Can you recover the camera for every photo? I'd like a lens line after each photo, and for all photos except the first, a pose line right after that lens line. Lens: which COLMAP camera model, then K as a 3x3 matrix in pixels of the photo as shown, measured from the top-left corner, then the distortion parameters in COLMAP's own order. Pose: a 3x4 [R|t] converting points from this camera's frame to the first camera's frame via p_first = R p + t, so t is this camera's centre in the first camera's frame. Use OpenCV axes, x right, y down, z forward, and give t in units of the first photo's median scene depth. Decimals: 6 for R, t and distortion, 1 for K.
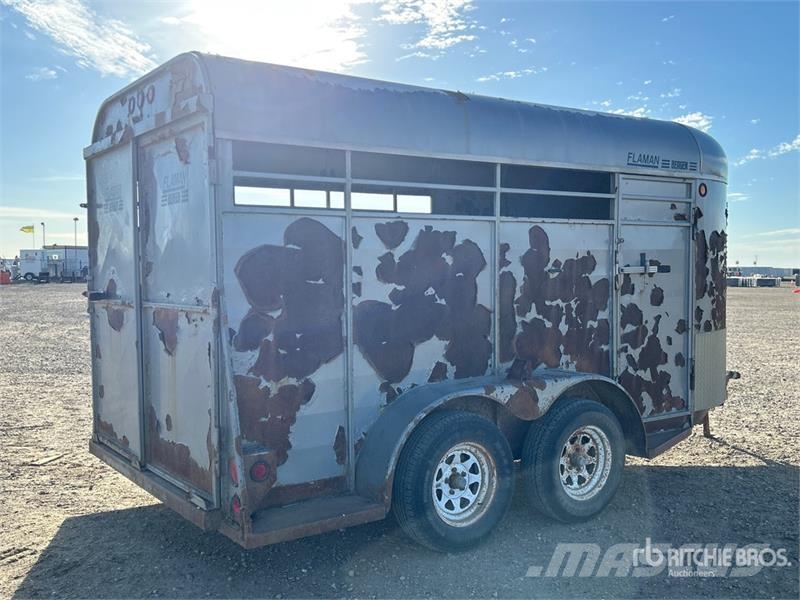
lens RADIAL K [[780.1, 0, 400.0], [0, 780.1, 300.0], [0, 0, 1]] dist [0.212105, -0.608676]
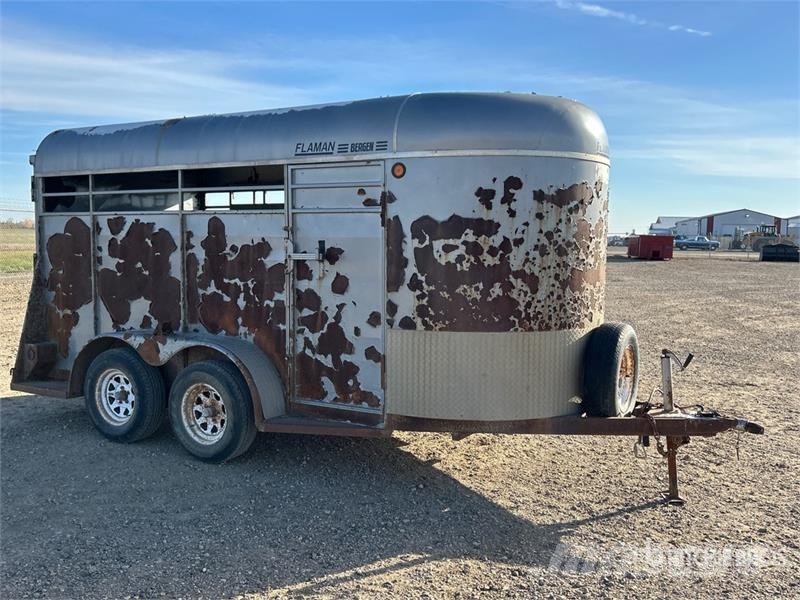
lens RADIAL K [[780.1, 0, 400.0], [0, 780.1, 300.0], [0, 0, 1]] dist [0.212105, -0.608676]
pose [[0.417104, 0.080320, -0.905303, 1.433116], [-0.051544, 0.996575, 0.064670, -0.060254], [0.907396, 0.019689, 0.419815, 0.759685]]
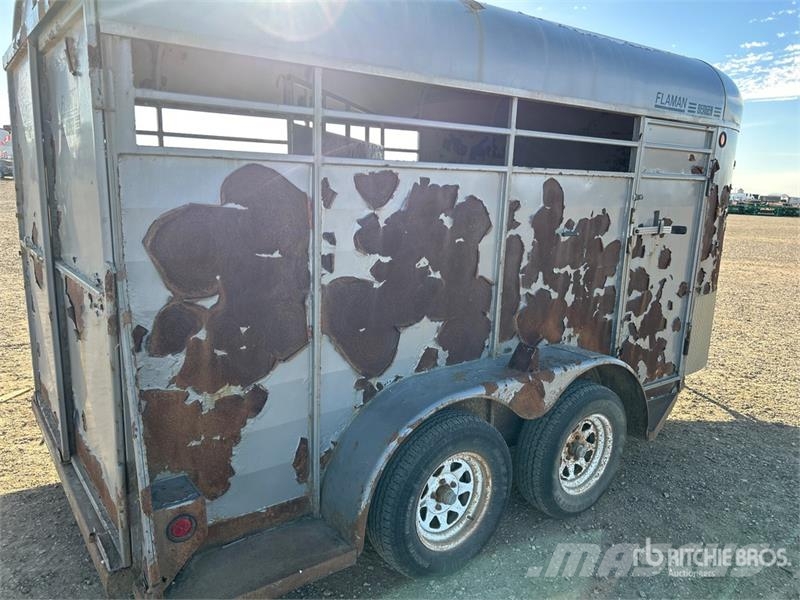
lens RADIAL K [[595.3, 0, 400.0], [0, 595.3, 300.0], [0, 0, 1]] dist [0.087253, -0.126556]
pose [[0.998574, 0.034460, 0.040766, -0.006900], [-0.040394, 0.987079, 0.155058, -0.060639], [-0.034896, -0.156483, 0.987064, 0.369212]]
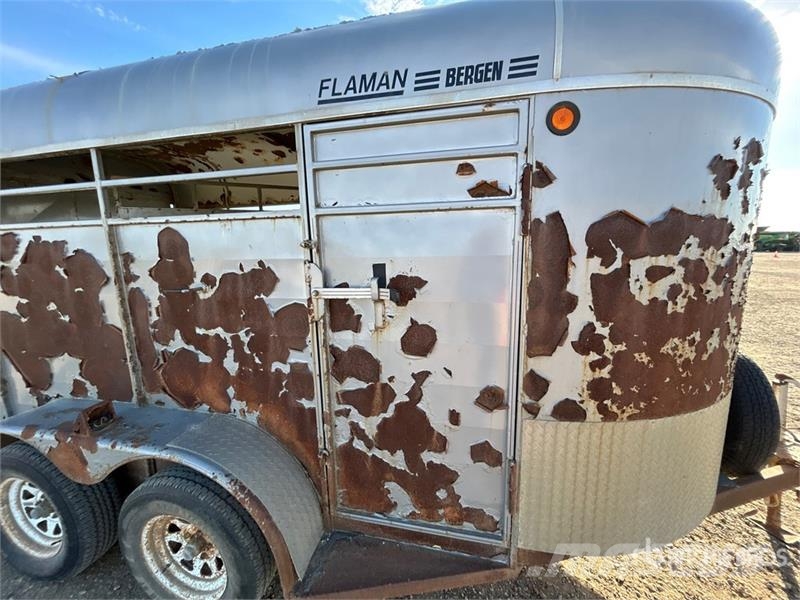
lens RADIAL K [[330.0, 0, 400.0], [0, 330.0, 300.0], [0, 0, 1]] dist [0.000841, 0.000345]
pose [[0.668068, 0.120456, -0.734285, 0.560358], [-0.017304, 0.989058, 0.146506, -0.077438], [0.743899, -0.085170, 0.662843, 0.964547]]
